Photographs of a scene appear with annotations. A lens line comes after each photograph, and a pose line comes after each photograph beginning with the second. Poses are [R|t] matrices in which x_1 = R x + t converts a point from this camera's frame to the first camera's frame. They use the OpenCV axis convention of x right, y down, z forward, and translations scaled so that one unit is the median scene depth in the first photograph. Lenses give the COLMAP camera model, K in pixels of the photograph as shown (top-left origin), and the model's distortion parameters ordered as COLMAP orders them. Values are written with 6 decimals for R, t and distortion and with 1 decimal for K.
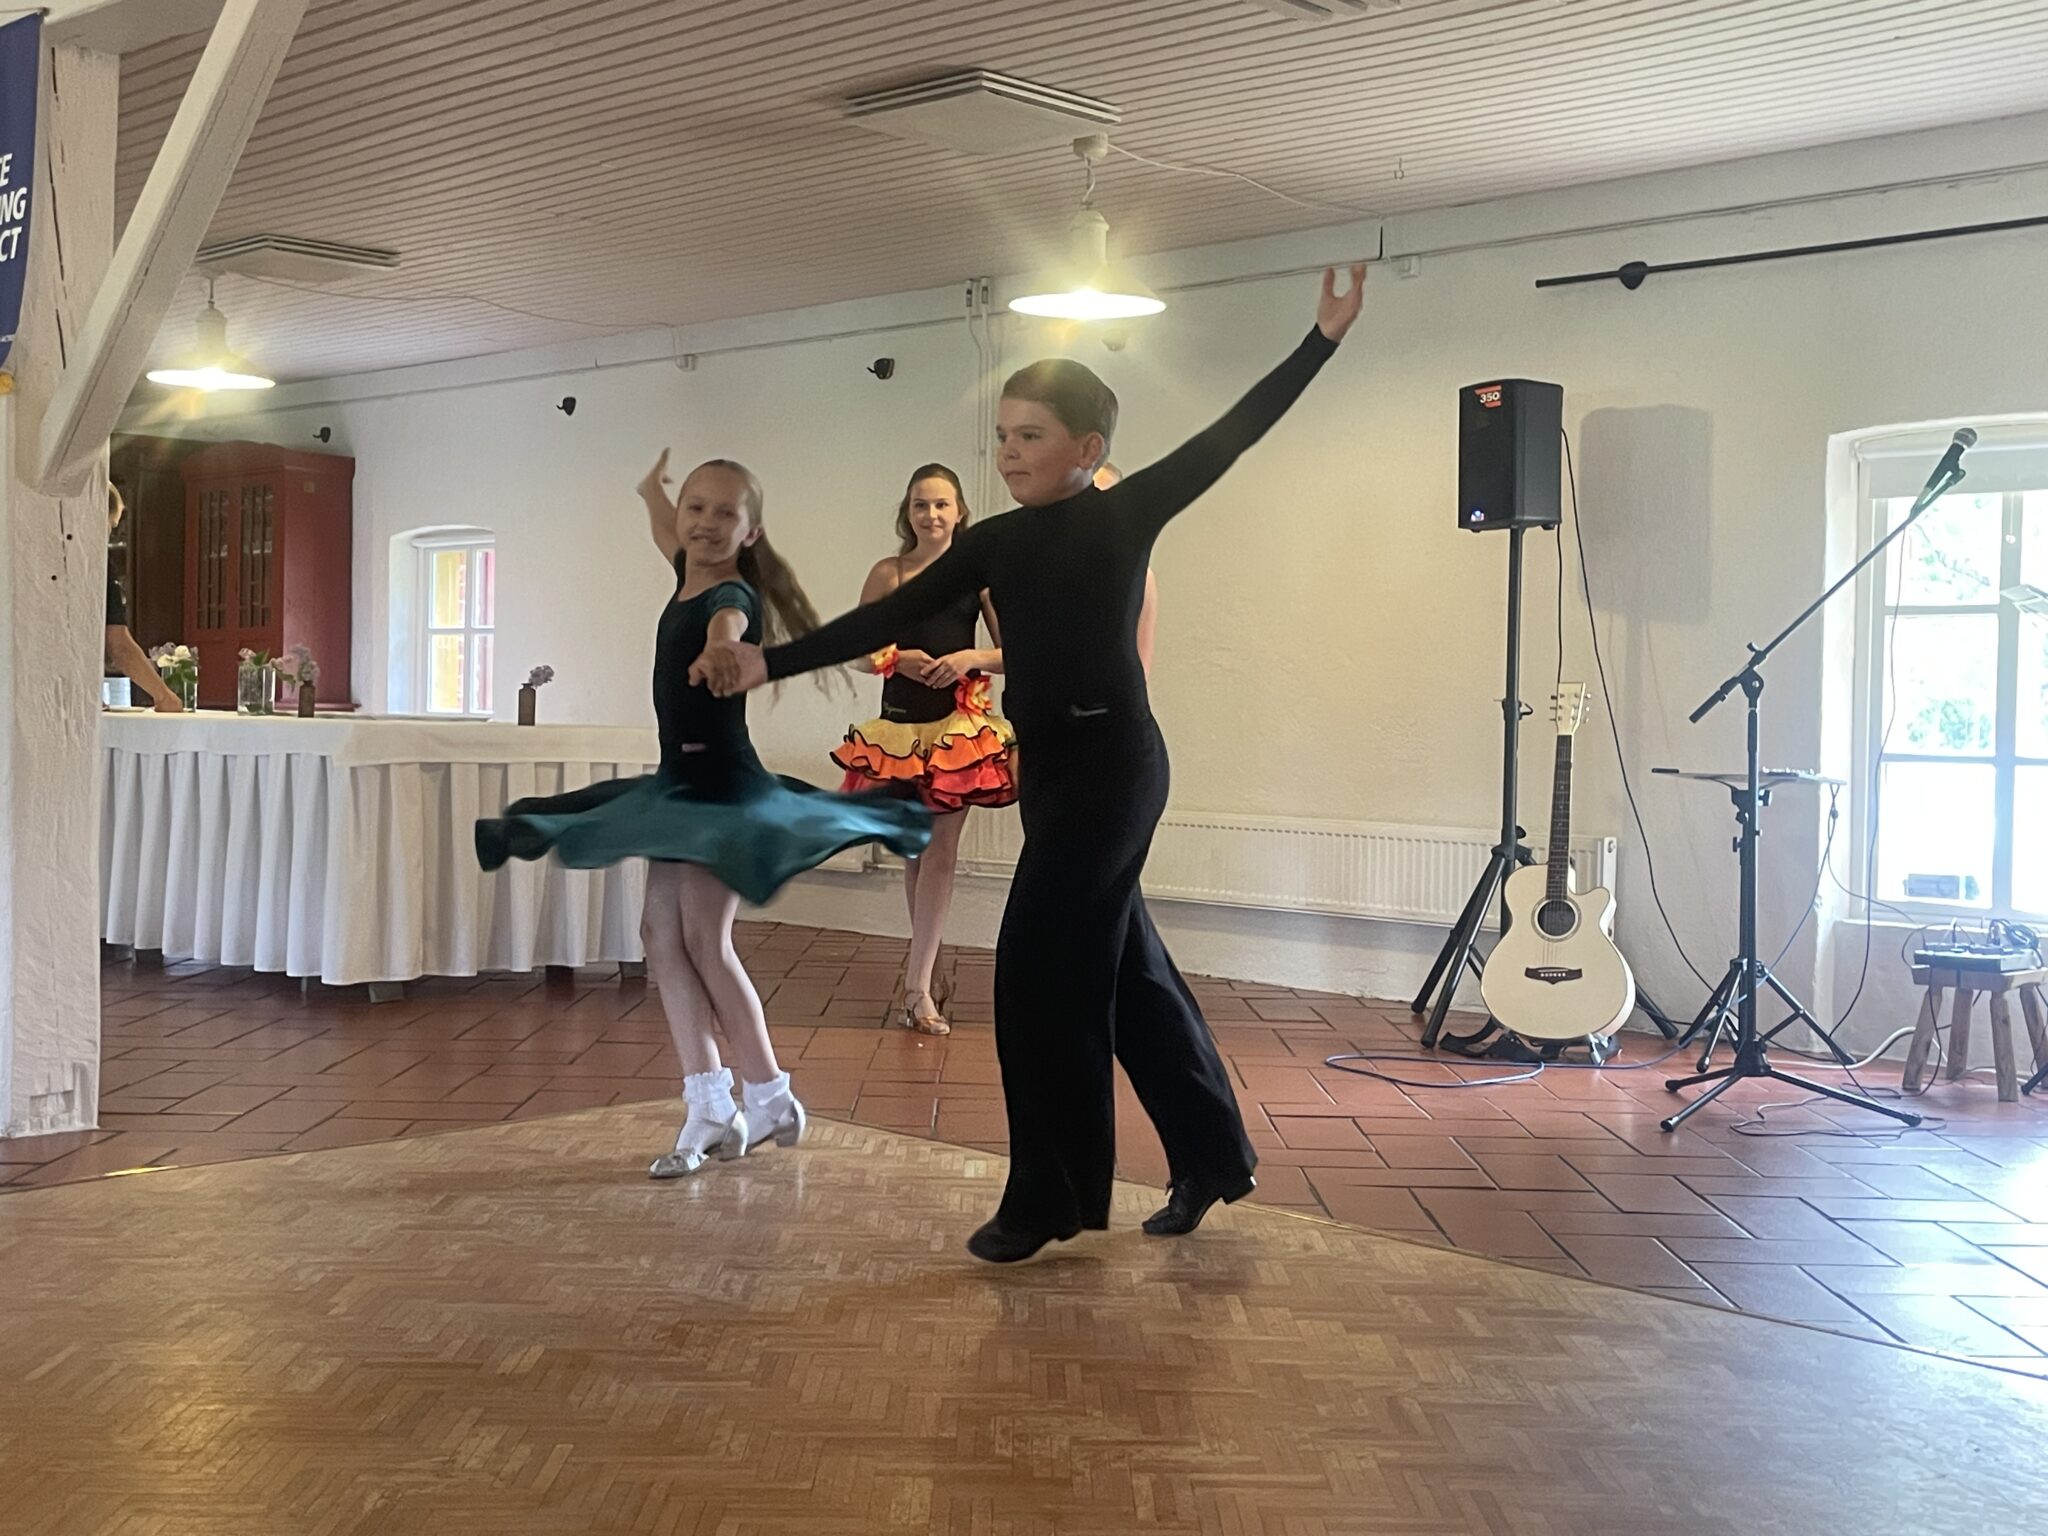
lens RADIAL K [[2370.9, 0, 1004.3], [0, 2370.9, 751.1], [0, 0, 1]] dist [0.036726, 0.000000]
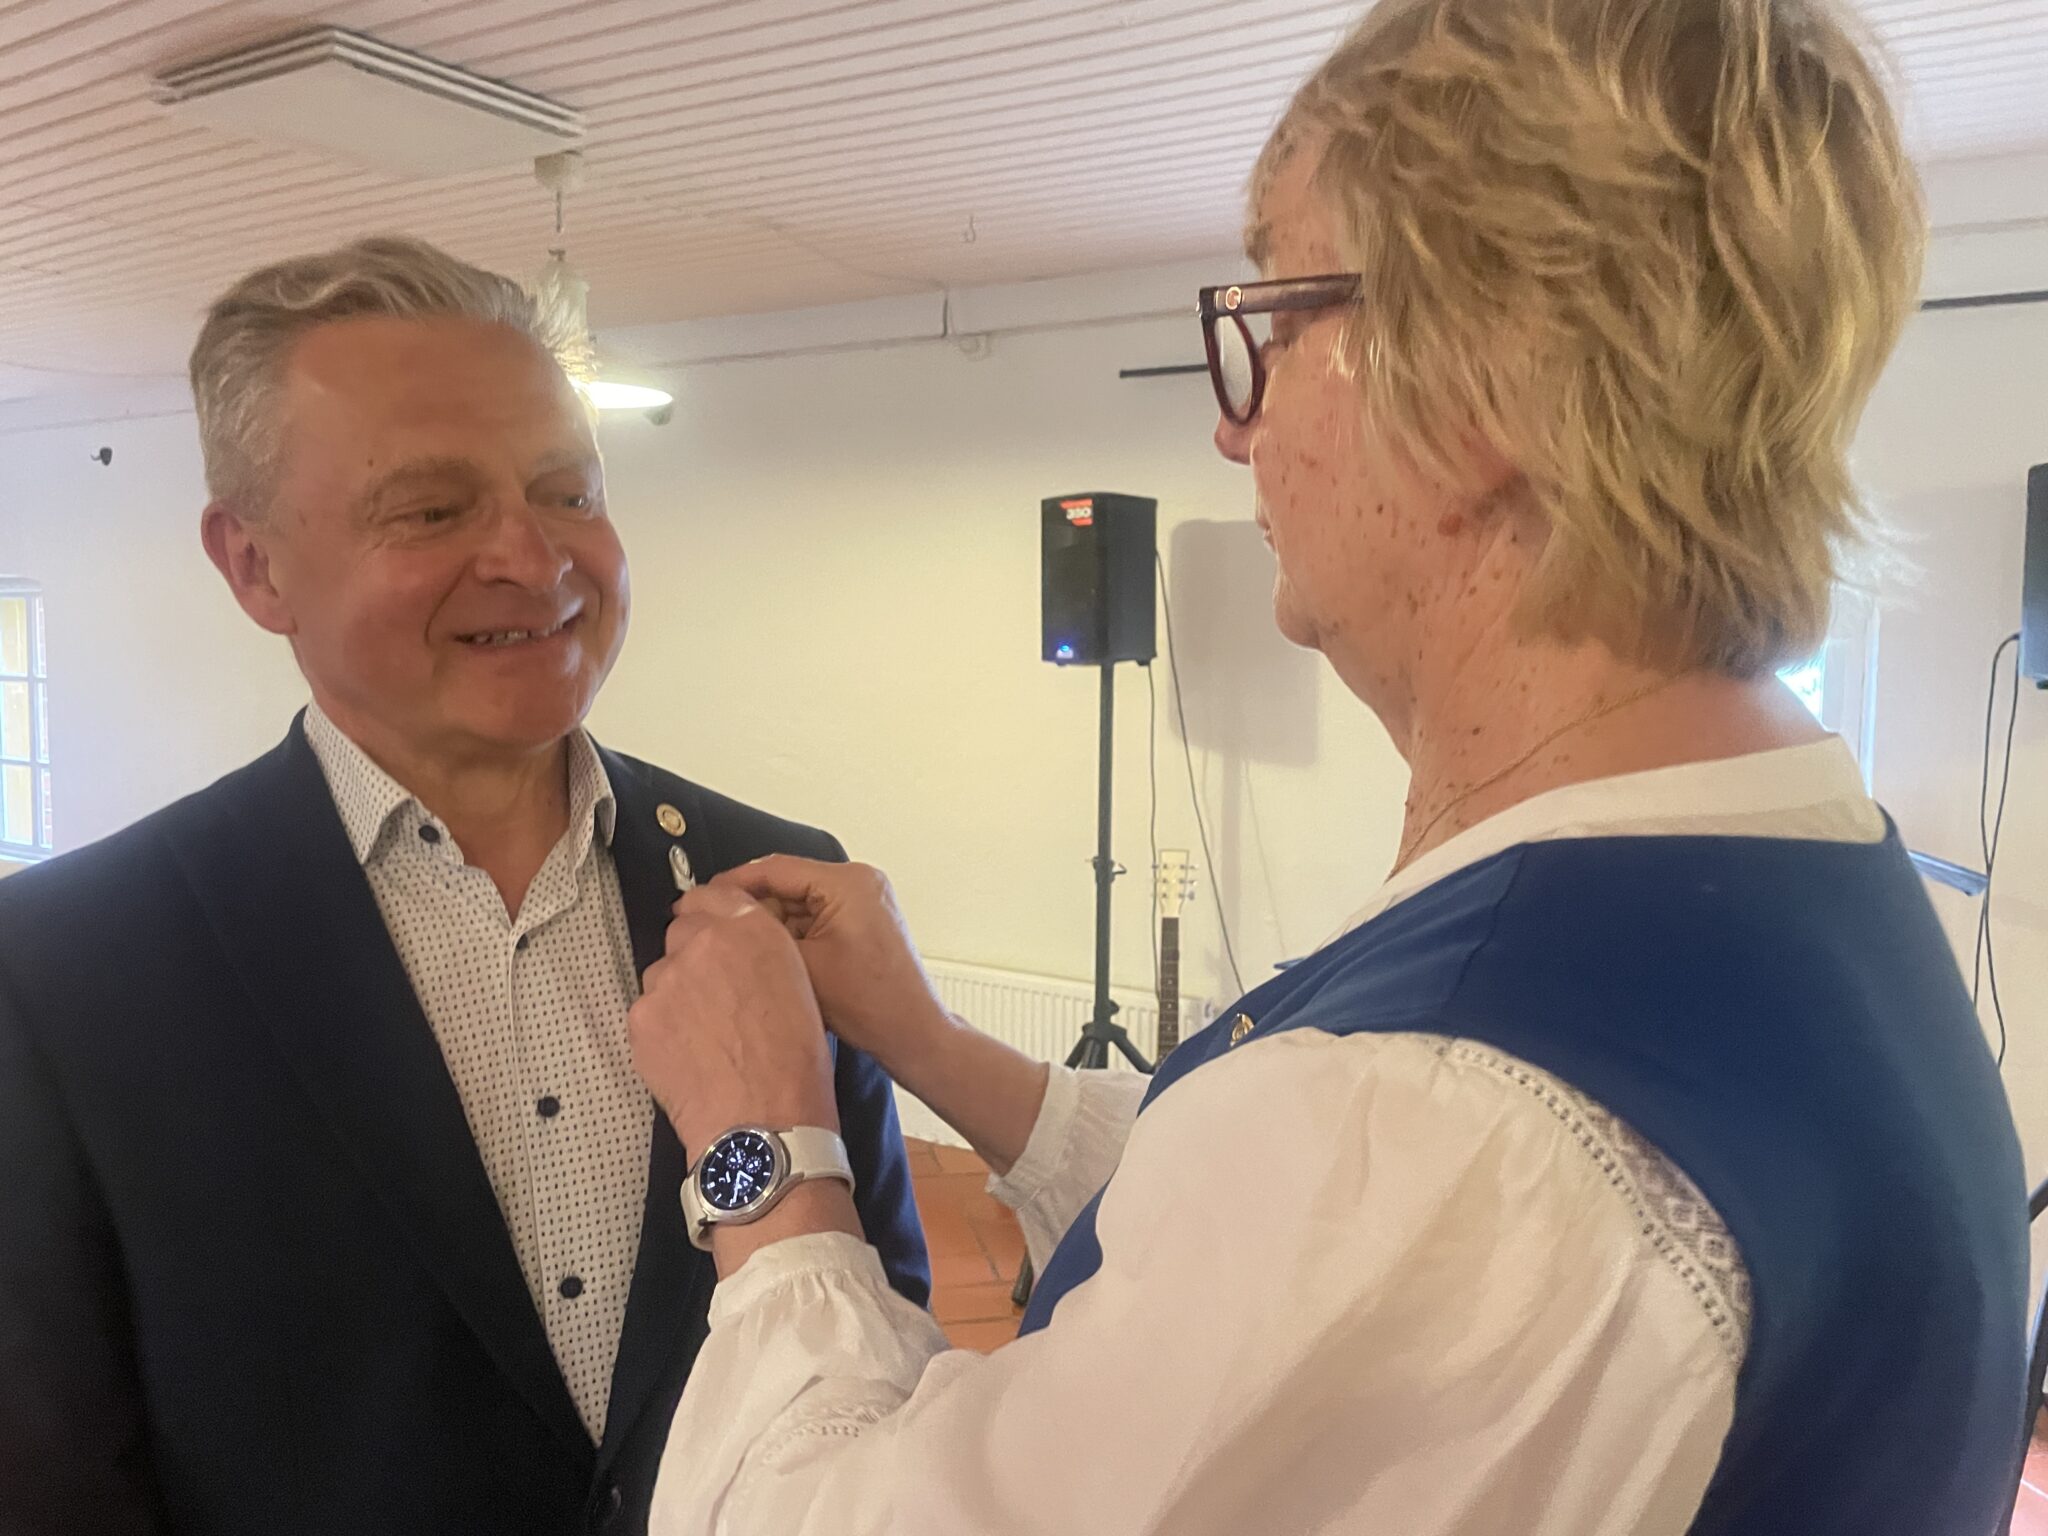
lens RADIAL K [[1577.3, 0, 1021.1], [0, 1577.3, 785.2], [0, 0, 1]] dist [0.040905, -0.068300]
pose [[0.976847, -0.030878, 0.211701, 0.060561], [0.012594, 0.996113, 0.087178, -0.098188], [-0.213570, -0.082493, 0.973439, 0.435361]]
